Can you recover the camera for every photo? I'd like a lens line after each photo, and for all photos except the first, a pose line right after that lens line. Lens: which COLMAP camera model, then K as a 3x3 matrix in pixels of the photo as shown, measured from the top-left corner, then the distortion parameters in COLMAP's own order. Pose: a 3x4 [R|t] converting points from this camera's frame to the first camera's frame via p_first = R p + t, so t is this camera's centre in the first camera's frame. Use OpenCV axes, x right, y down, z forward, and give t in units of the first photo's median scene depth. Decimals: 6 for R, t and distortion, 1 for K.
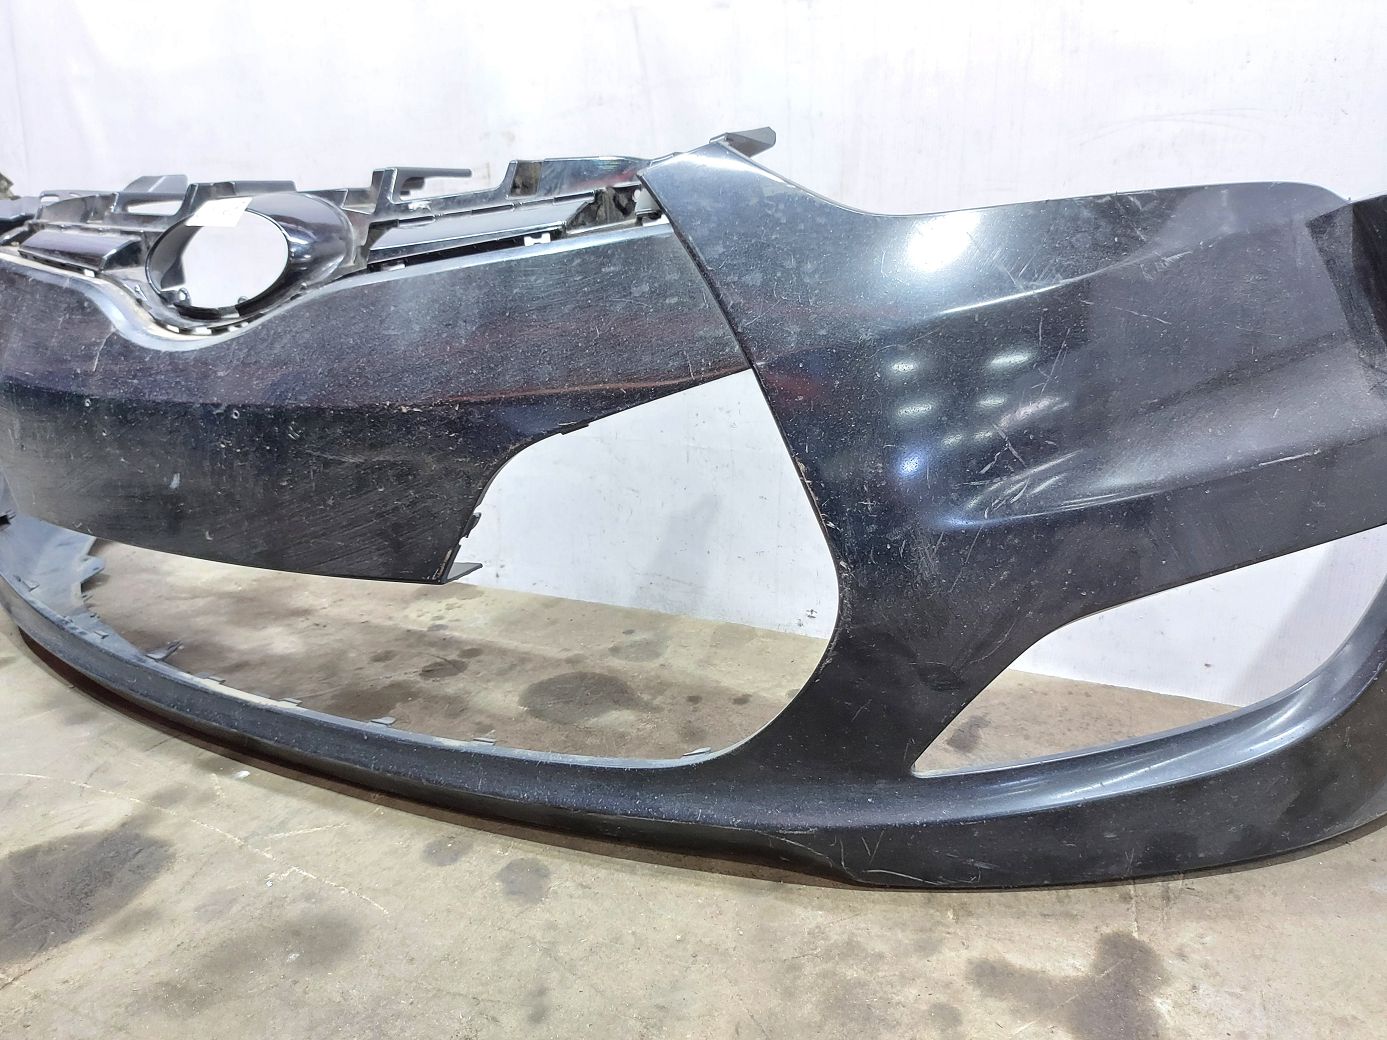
lens RADIAL K [[1008.8, 0, 704.0], [0, 1008.8, 521.9], [0, 0, 1]] dist [0.053612, -0.091722]
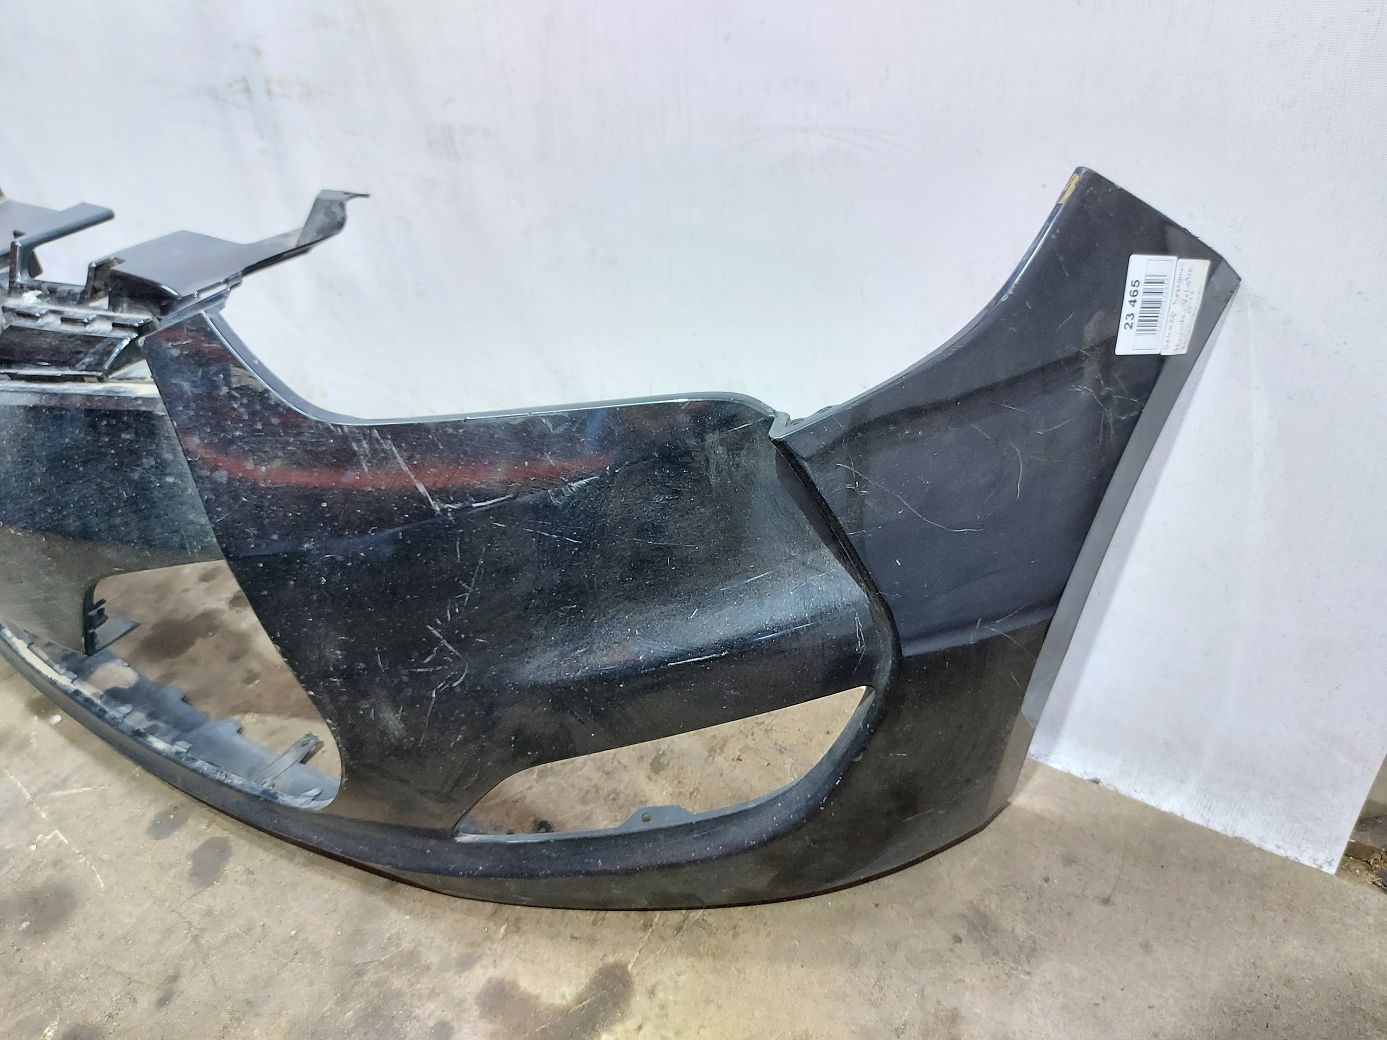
lens RADIAL K [[1013.0, 0, 693.5], [0, 1013.0, 520.0], [0, 0, 1]] dist [0.051973, -0.071538]
pose [[0.990142, 0.023537, -0.138075, 0.613334], [0.024975, 0.940314, 0.339389, -0.487231], [0.137822, -0.339492, 0.930457, 0.036536]]
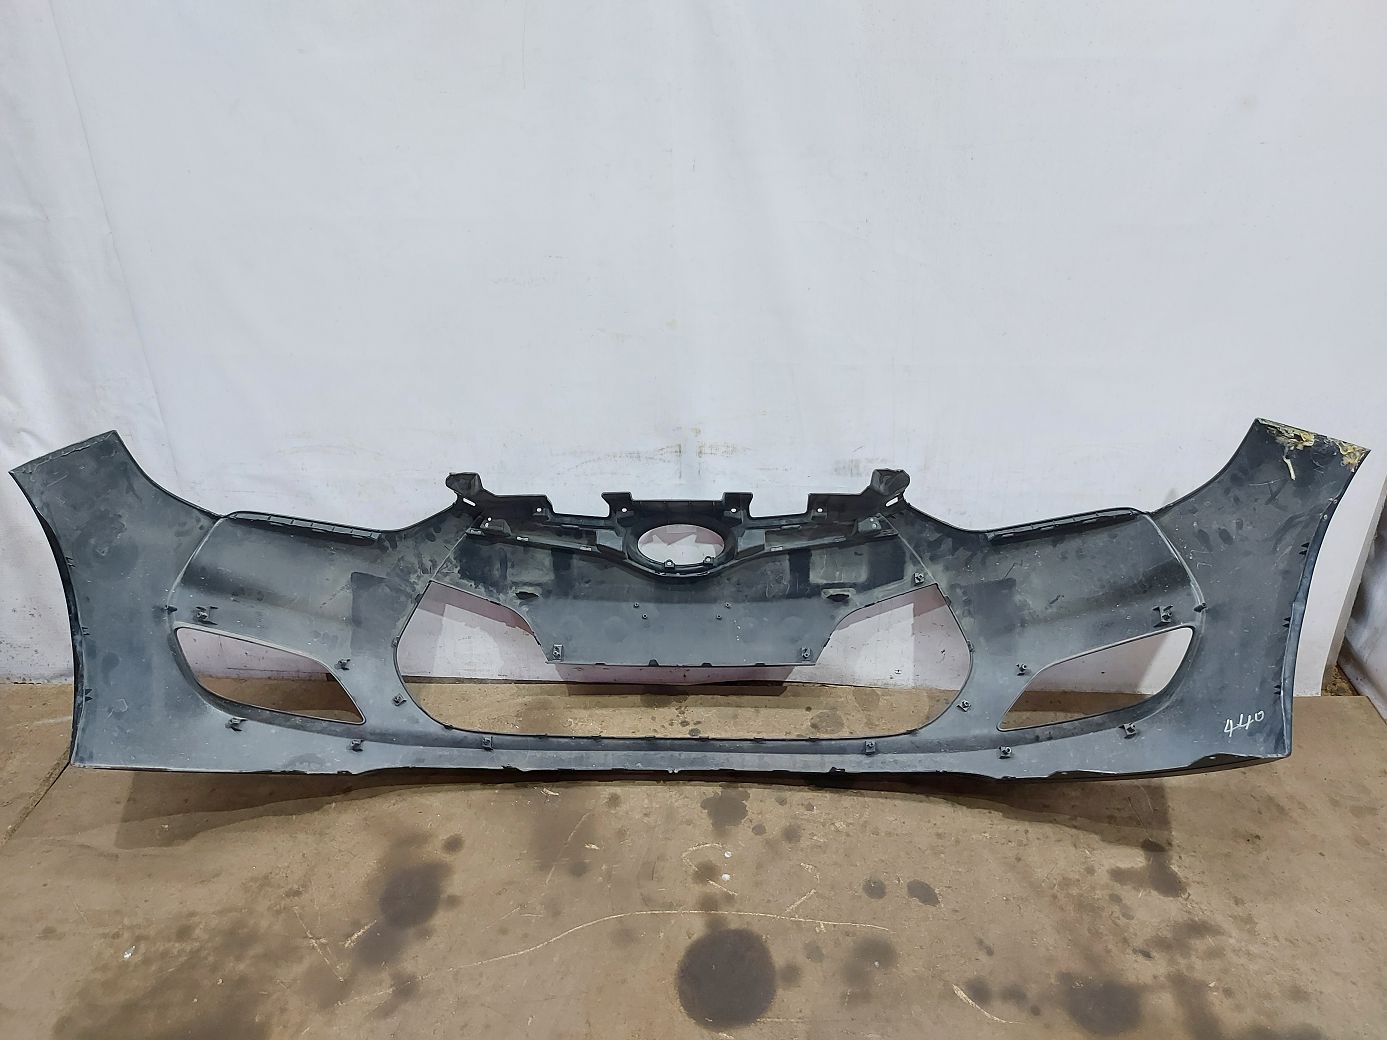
lens RADIAL K [[967.2, 0, 697.8], [0, 967.2, 523.2], [0, 0, 1]] dist [0.047679, -0.077330]
pose [[0.913245, -0.211367, 0.348291, -1.259752], [0.114551, 0.953621, 0.278361, -1.129760], [-0.390974, -0.214315, 0.895102, -0.584775]]
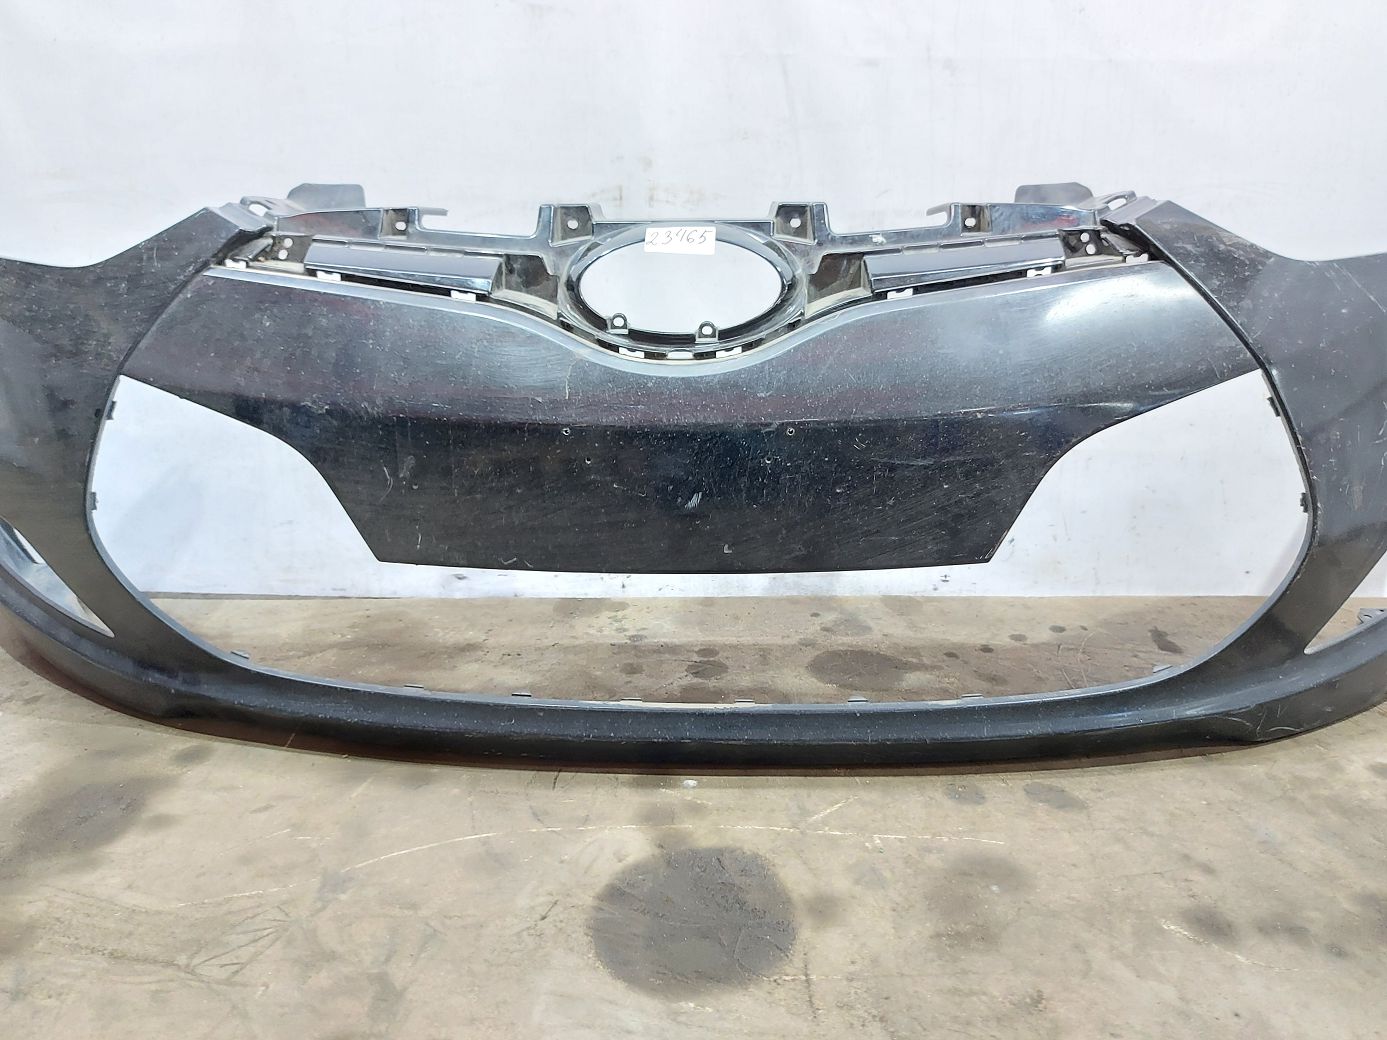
lens RADIAL K [[1008.8, 0, 704.0], [0, 1008.8, 521.9], [0, 0, 1]] dist [0.053612, -0.091722]
pose [[0.892203, -0.099184, 0.440609, -1.097881], [0.101990, 0.994634, 0.017375, -0.040380], [-0.439968, 0.029436, 0.897531, 0.084927]]
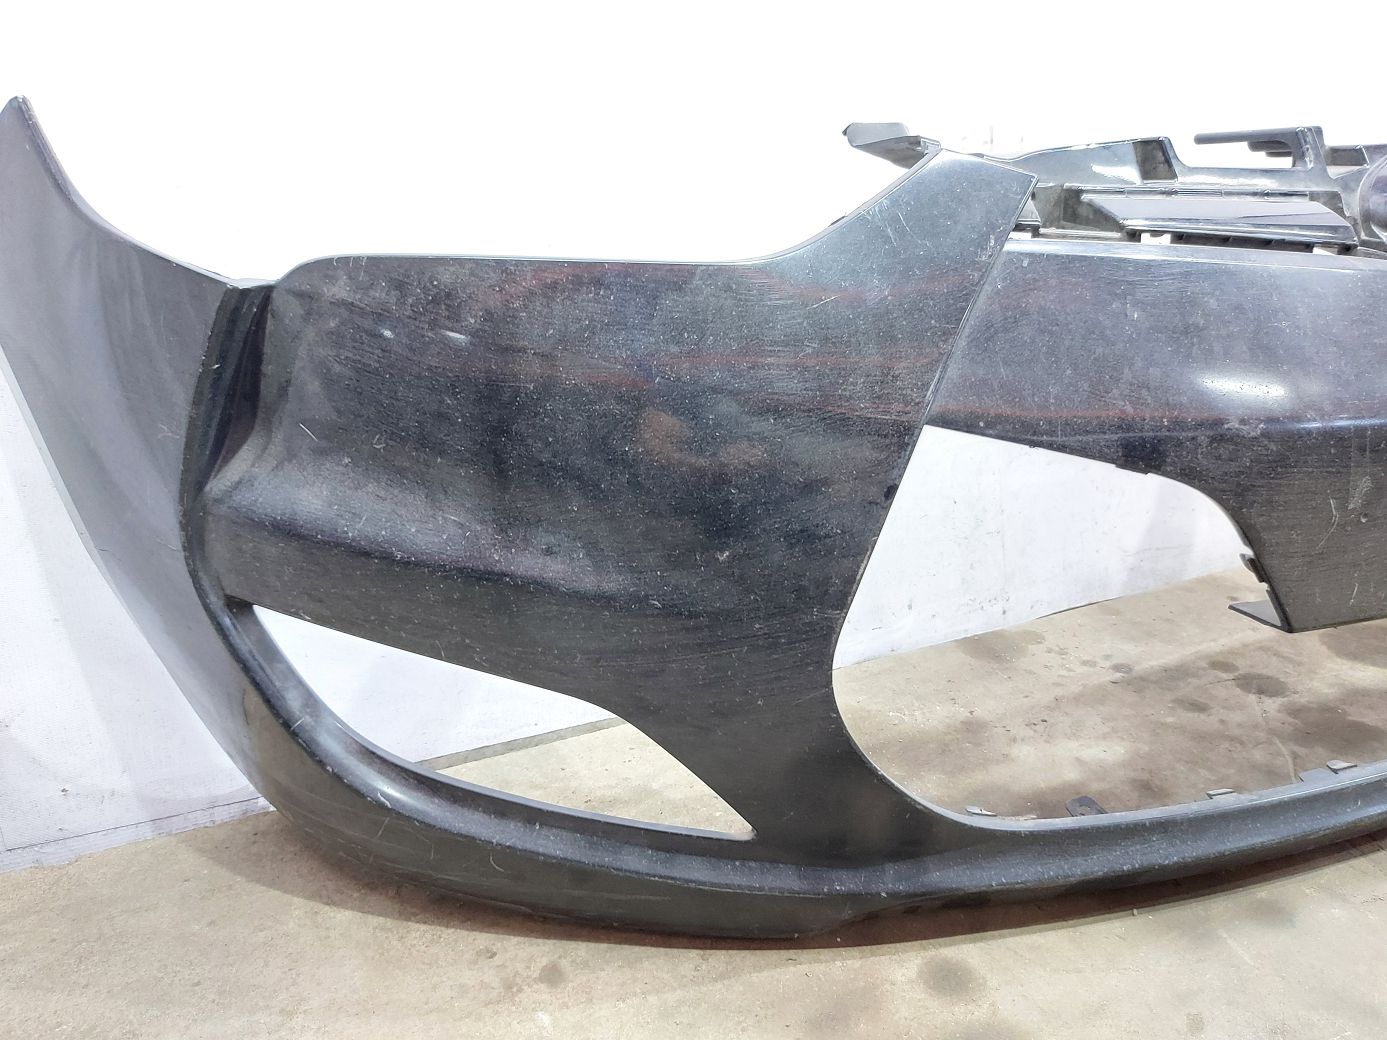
lens RADIAL K [[1026.0, 0, 693.5], [0, 1026.0, 520.0], [0, 0, 1]] dist [-0.005264, 0.002866]
pose [[0.658457, -0.240051, 0.713309, -1.853156], [0.254954, 0.962877, 0.088690, -0.313481], [-0.708119, 0.123463, 0.695215, 1.102483]]
